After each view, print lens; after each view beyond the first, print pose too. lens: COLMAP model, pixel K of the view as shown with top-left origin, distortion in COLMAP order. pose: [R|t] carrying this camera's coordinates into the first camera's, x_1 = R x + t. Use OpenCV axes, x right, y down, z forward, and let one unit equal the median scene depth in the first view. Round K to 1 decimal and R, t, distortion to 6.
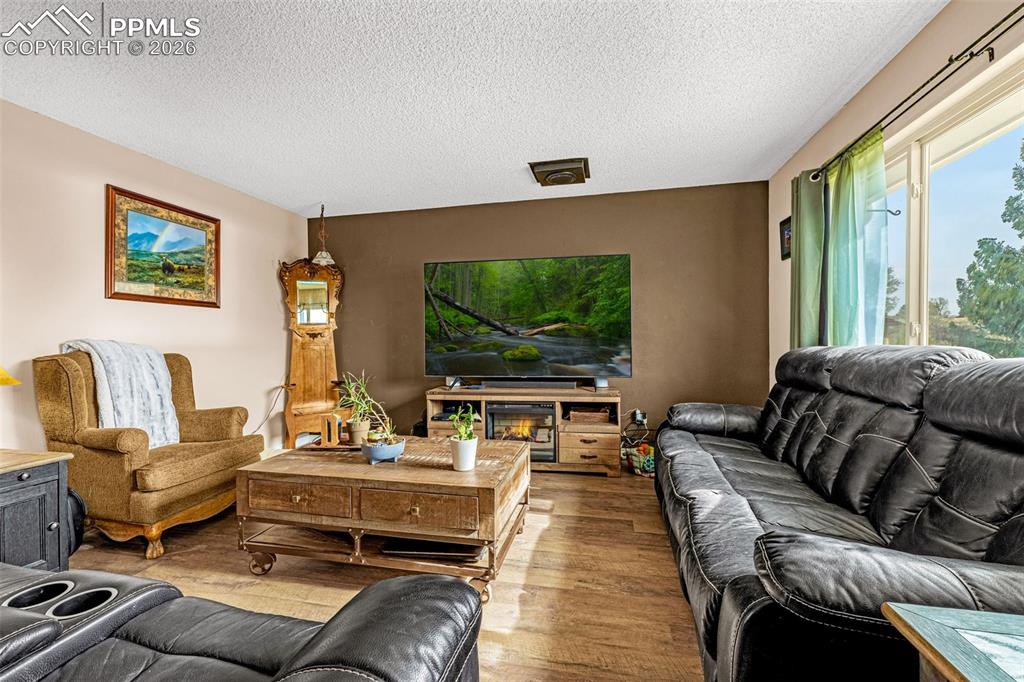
lens RADIAL K [[424.2, 0, 507.9], [0, 424.2, 338.0], [0, 0, 1]] dist [-0.002017, -0.001131]
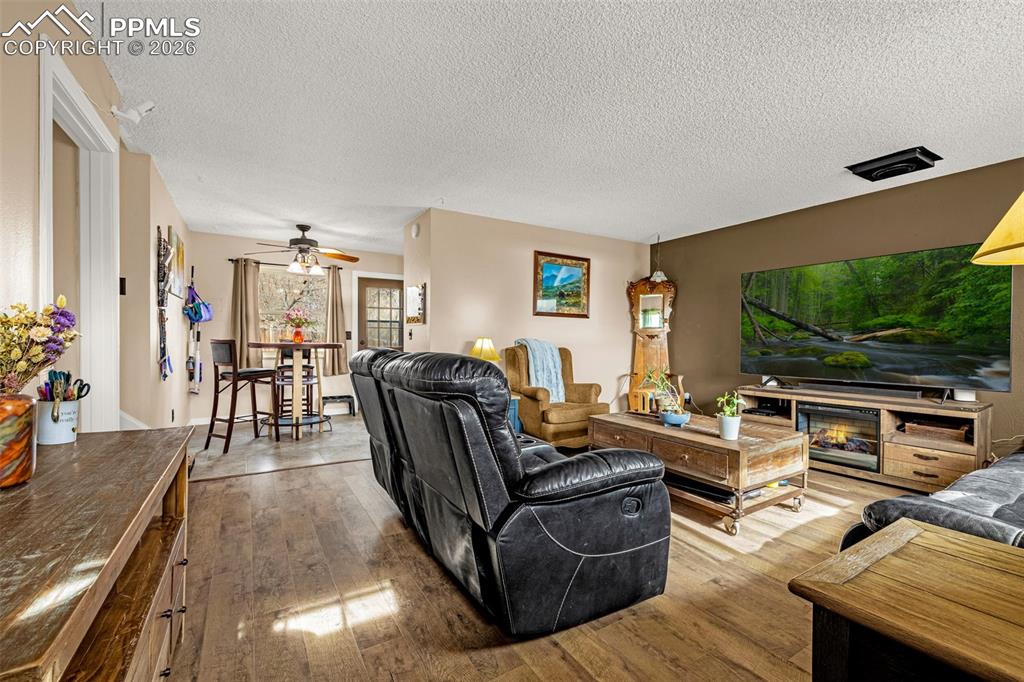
lens RADIAL K [[424.2, 0, 510.3], [0, 424.2, 341.7], [0, 0, 1]] dist [-0.002017, -0.001131]
pose [[0.693687, 0.021796, -0.719947, 0.206700], [-0.016295, 0.999761, 0.014568, -0.005203], [0.720093, 0.001626, 0.693876, -0.236203]]
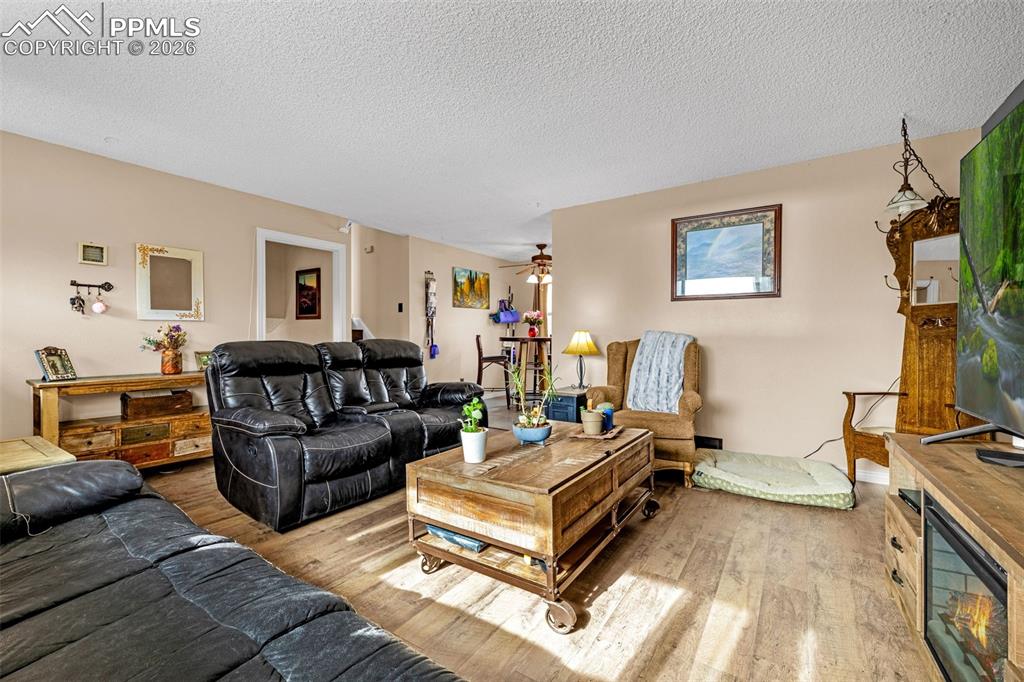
lens RADIAL K [[424.2, 0, 529.9], [0, 424.2, 349.0], [0, 0, 1]] dist [-0.002017, -0.001131]
pose [[-0.333154, 0.044998, -0.941798, 0.430718], [0.008600, 0.998964, 0.044687, -0.000378], [0.942833, 0.006788, -0.333196, 0.800863]]
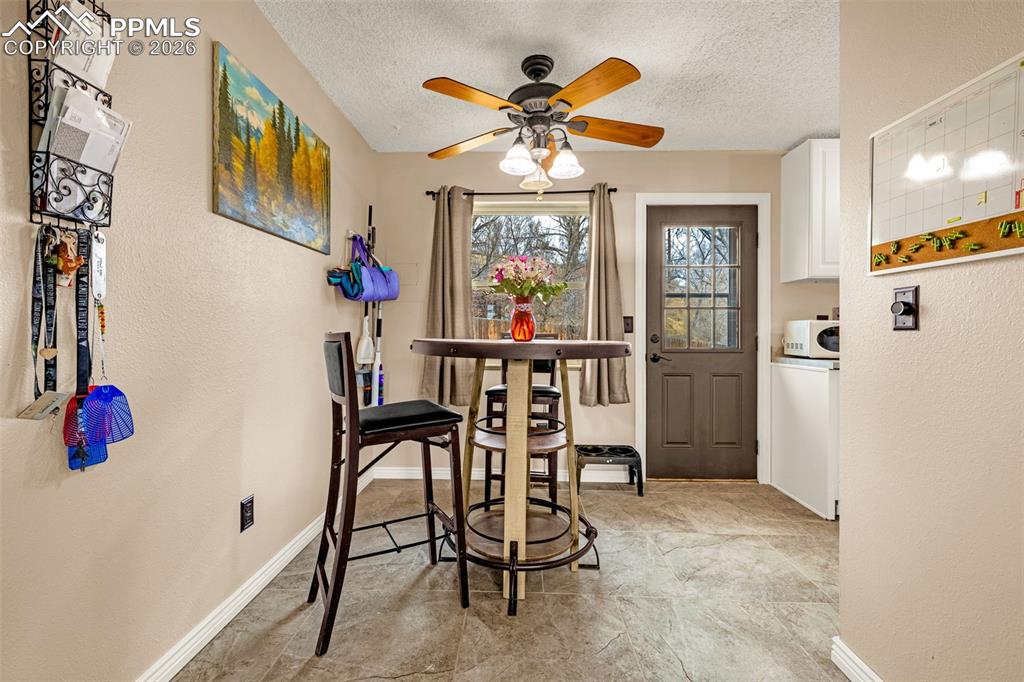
lens RADIAL K [[424.2, 0, 502.4], [0, 424.2, 338.7], [0, 0, 1]] dist [-0.002017, -0.001131]
pose [[0.166528, 0.028907, -0.985613, -0.707249], [-0.006797, 0.999580, 0.028168, 0.011826], [0.986013, 0.002008, 0.166655, 0.100469]]
